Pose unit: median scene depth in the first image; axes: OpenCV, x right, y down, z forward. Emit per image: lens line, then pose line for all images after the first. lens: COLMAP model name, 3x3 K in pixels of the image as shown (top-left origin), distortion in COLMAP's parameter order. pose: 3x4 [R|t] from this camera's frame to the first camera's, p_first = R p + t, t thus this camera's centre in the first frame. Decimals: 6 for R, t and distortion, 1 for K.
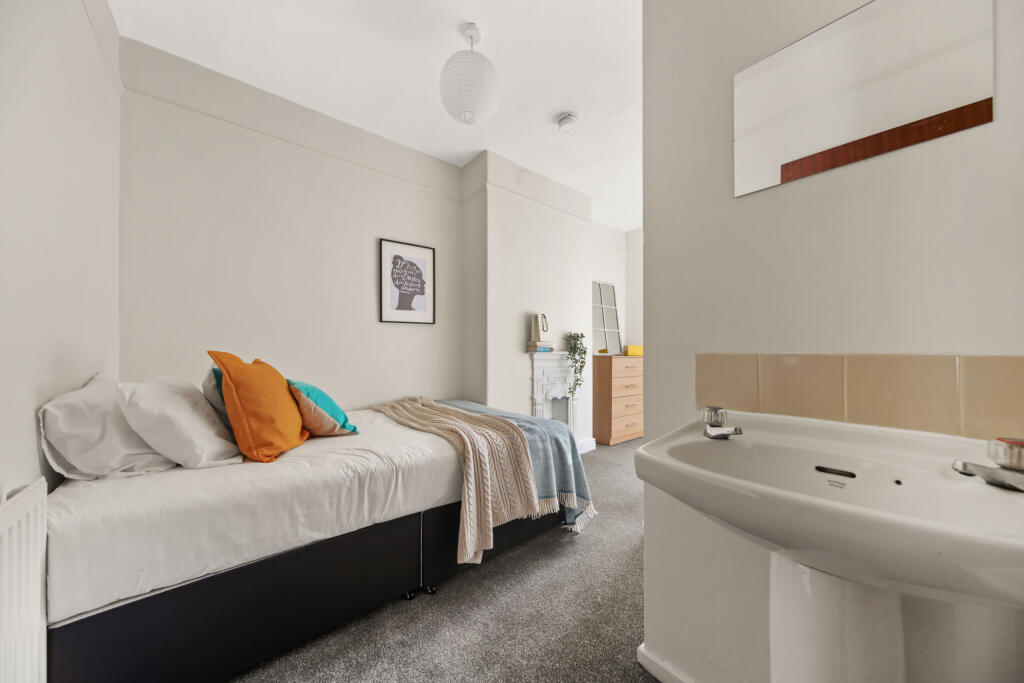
lens RADIAL K [[353.6, 0, 508.8], [0, 353.6, 348.9], [0, 0, 1]] dist [0.000286, 0.000019]
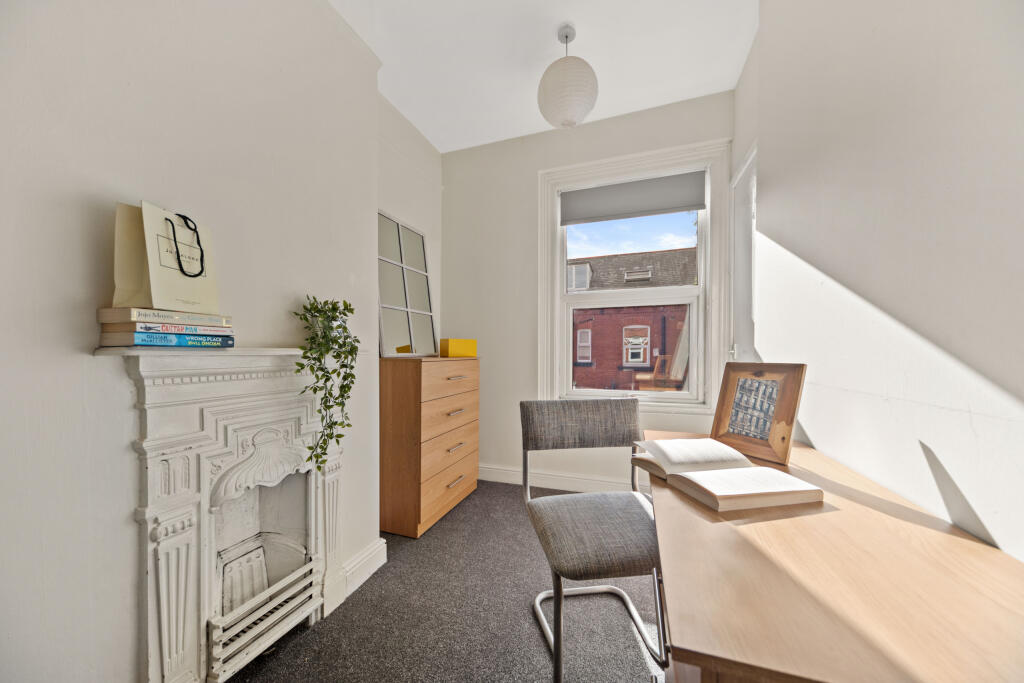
lens RADIAL K [[353.6, 0, 508.8], [0, 353.6, 348.9], [0, 0, 1]] dist [0.000286, 0.000019]
pose [[0.858090, -0.000351, 0.513500, 0.160697], [0.000455, 1.000000, -0.000076, 0.007717], [-0.513500, 0.000299, 0.858090, 0.576492]]
